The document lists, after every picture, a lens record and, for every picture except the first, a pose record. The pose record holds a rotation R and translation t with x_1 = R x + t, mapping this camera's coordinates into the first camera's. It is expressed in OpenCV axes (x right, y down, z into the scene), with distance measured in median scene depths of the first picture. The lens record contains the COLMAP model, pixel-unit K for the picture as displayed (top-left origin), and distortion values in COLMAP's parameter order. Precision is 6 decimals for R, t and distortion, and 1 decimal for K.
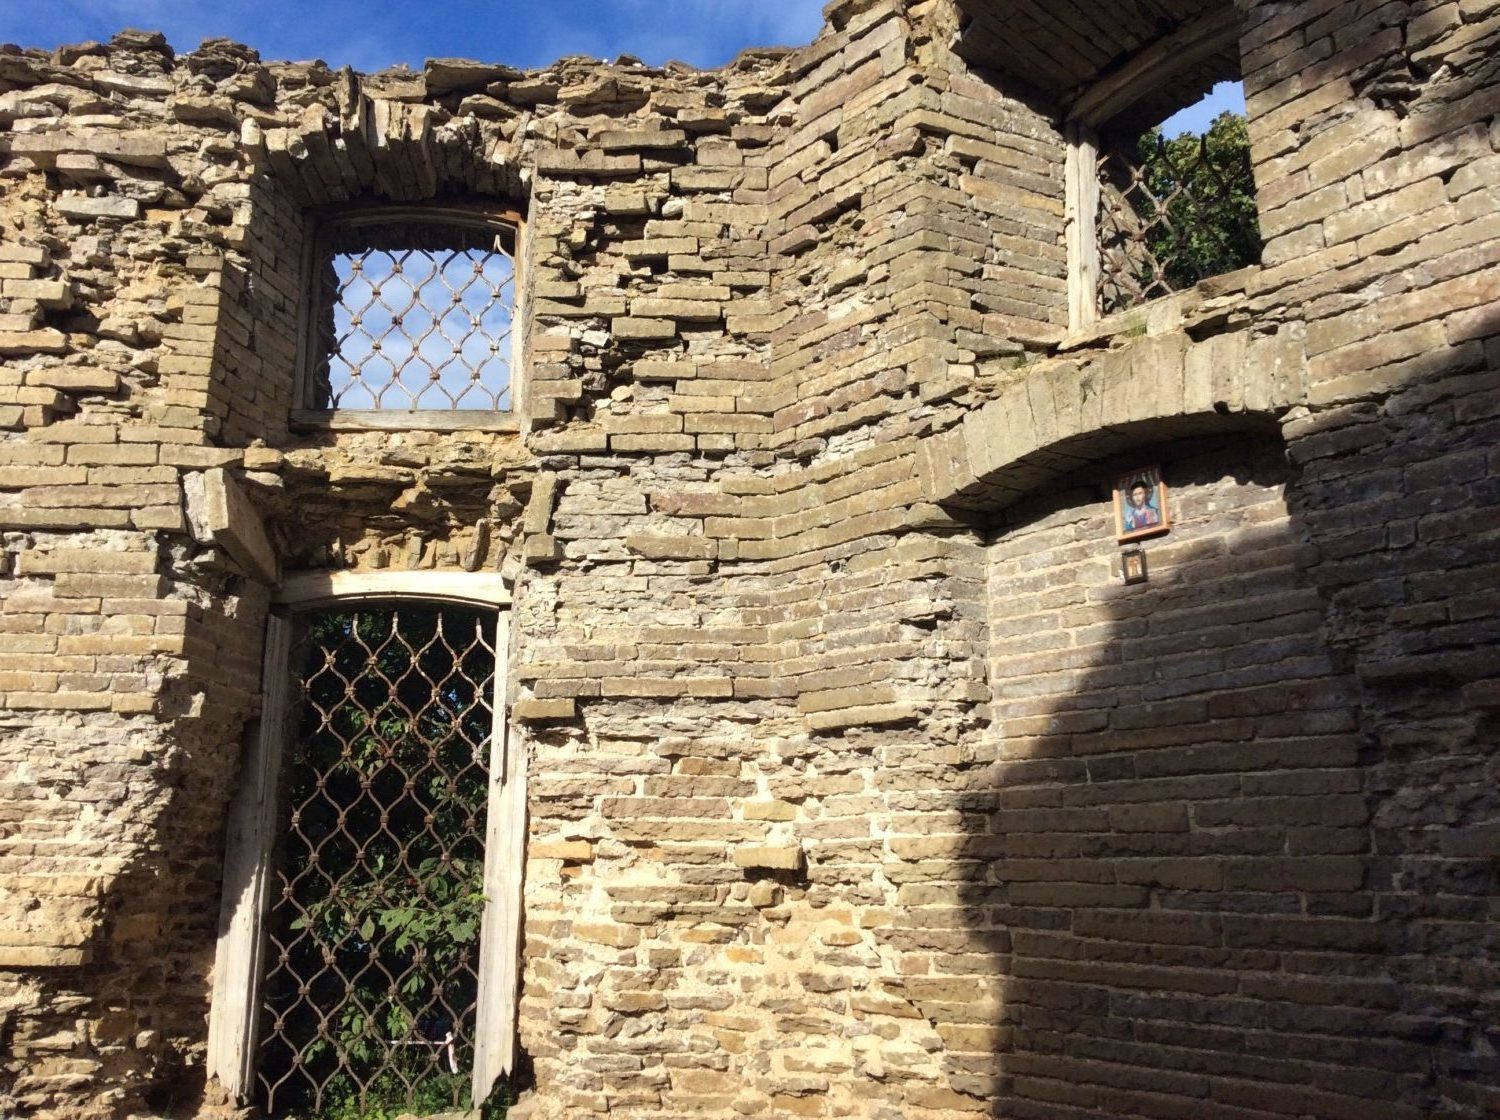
lens RADIAL K [[1354.6, 0, 741.8], [0, 1354.6, 552.5], [0, 0, 1]] dist [0.094825, -0.166820]
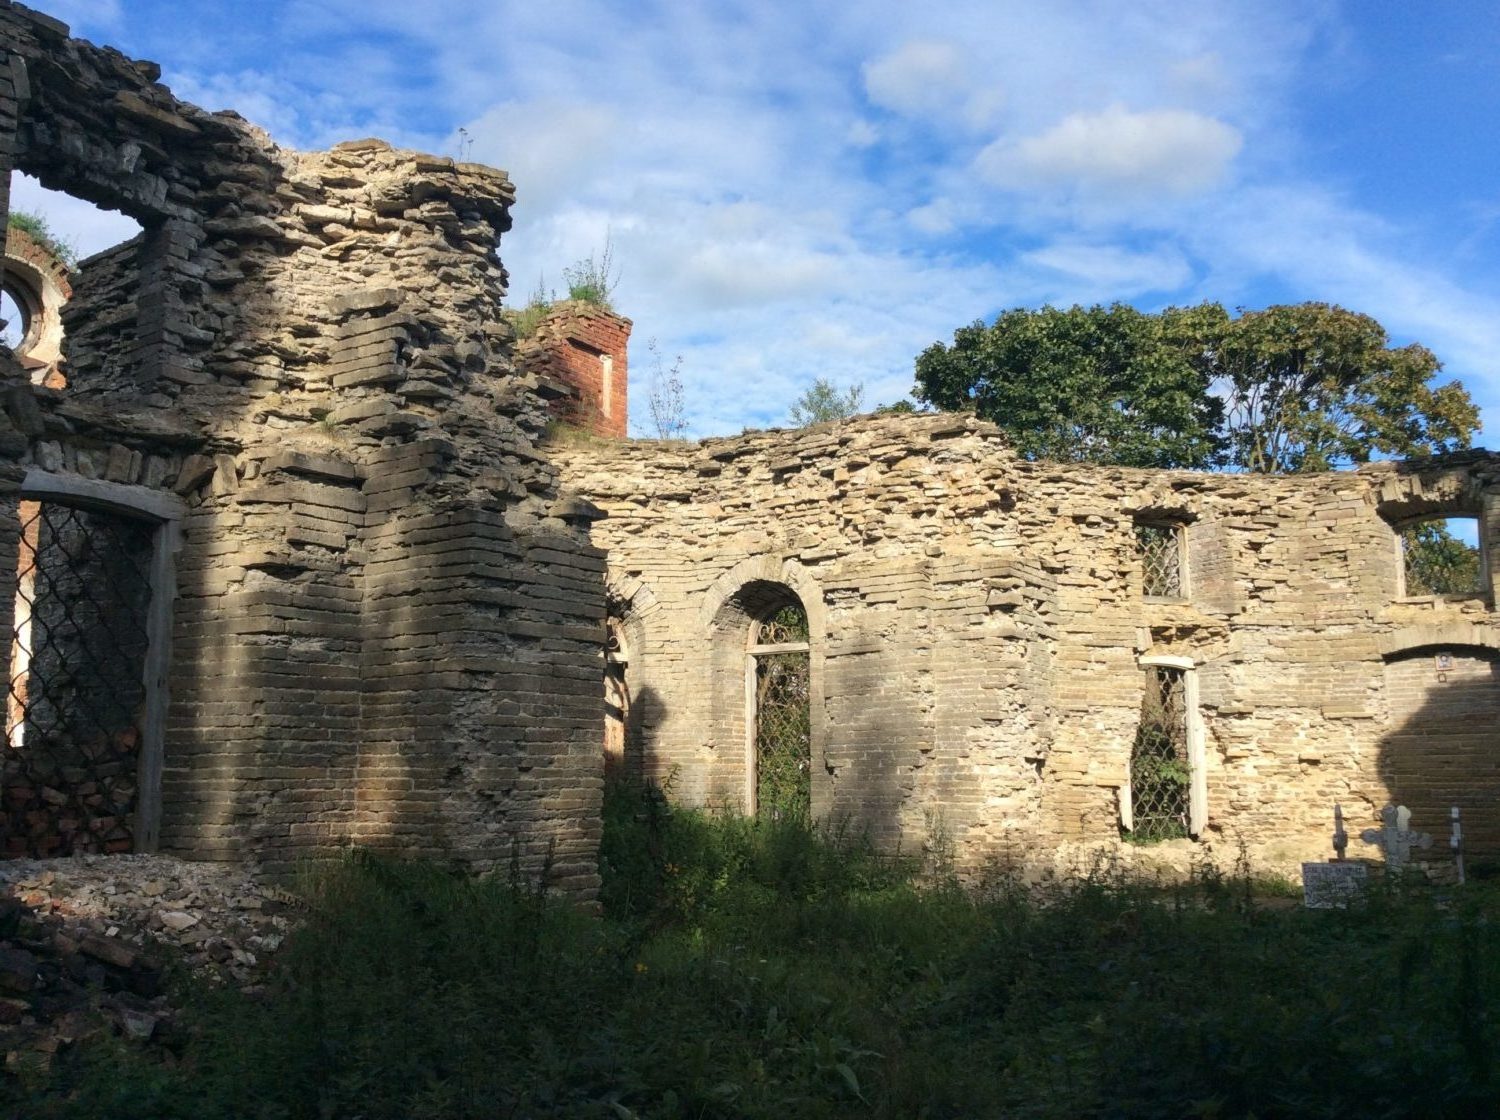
lens RADIAL K [[1354.6, 0, 755.8], [0, 1354.6, 563.1], [0, 0, 1]] dist [0.094825, -0.166820]
pose [[0.964806, 0.042154, 0.259564, -2.295932], [-0.059616, 0.996430, 0.059772, -0.379982], [-0.256118, -0.073143, 0.963874, -1.927564]]
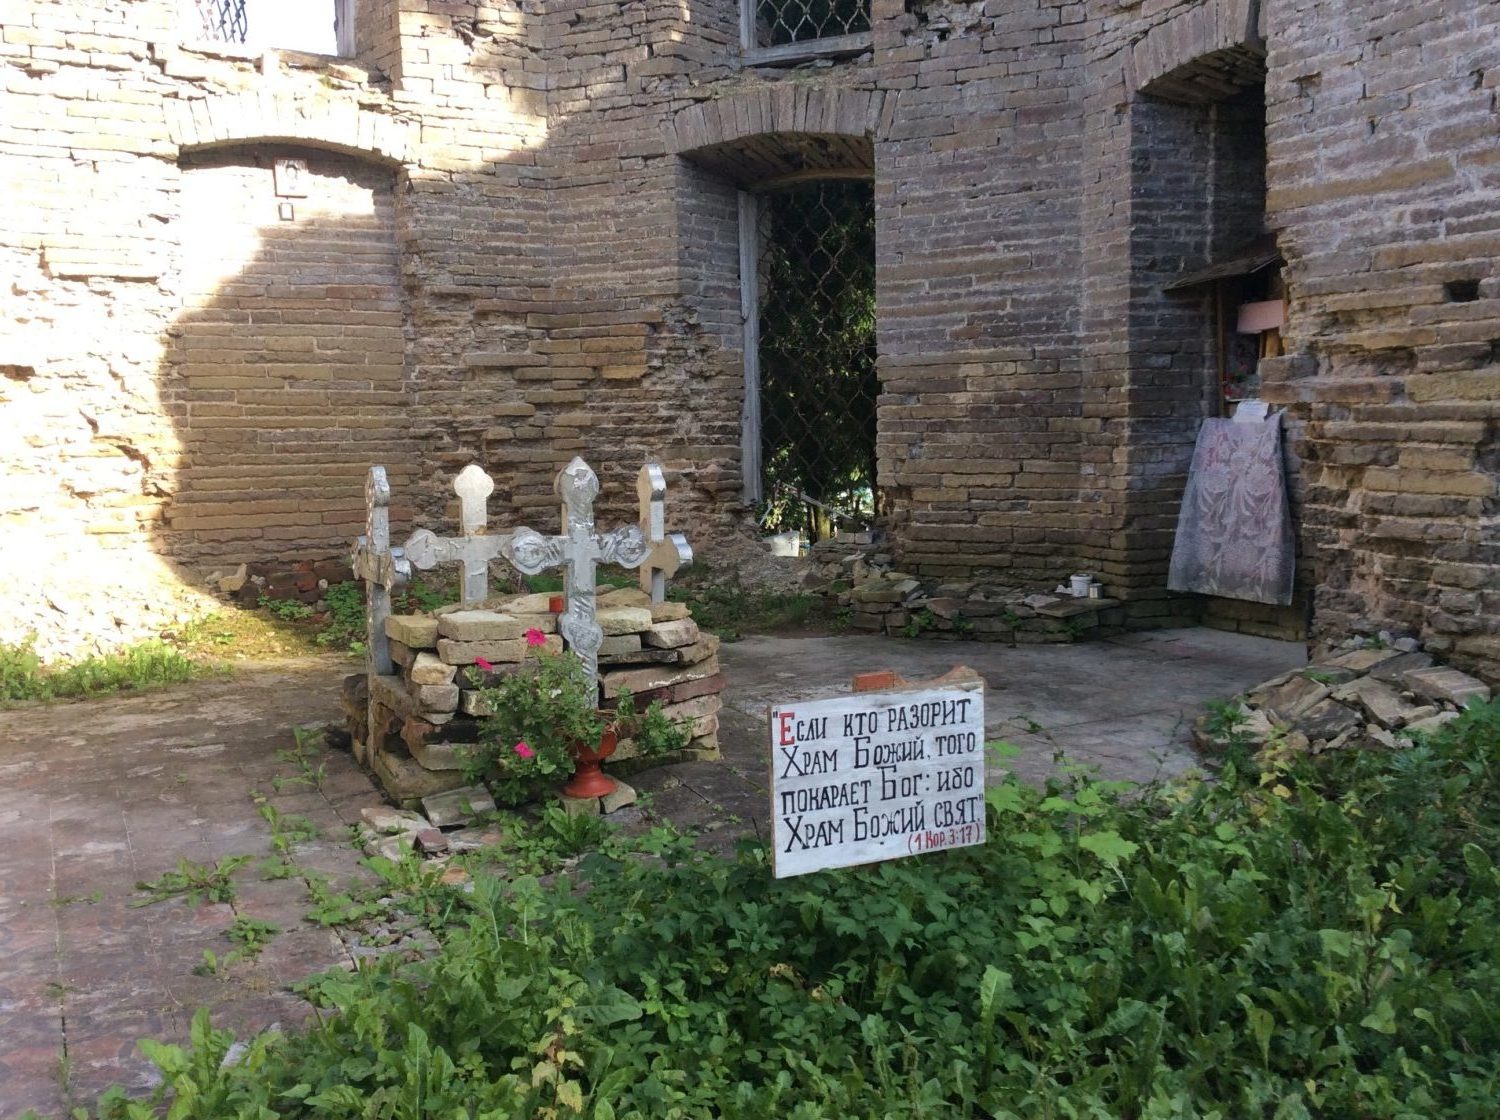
lens RADIAL K [[1354.6, 0, 751.9], [0, 1354.6, 555.1], [0, 0, 1]] dist [0.094825, -0.166820]
pose [[0.226105, -0.094971, 0.969462, -1.326706], [-0.208614, 0.967424, 0.143426, 0.058959], [-0.951502, -0.234673, 0.198927, -0.085403]]
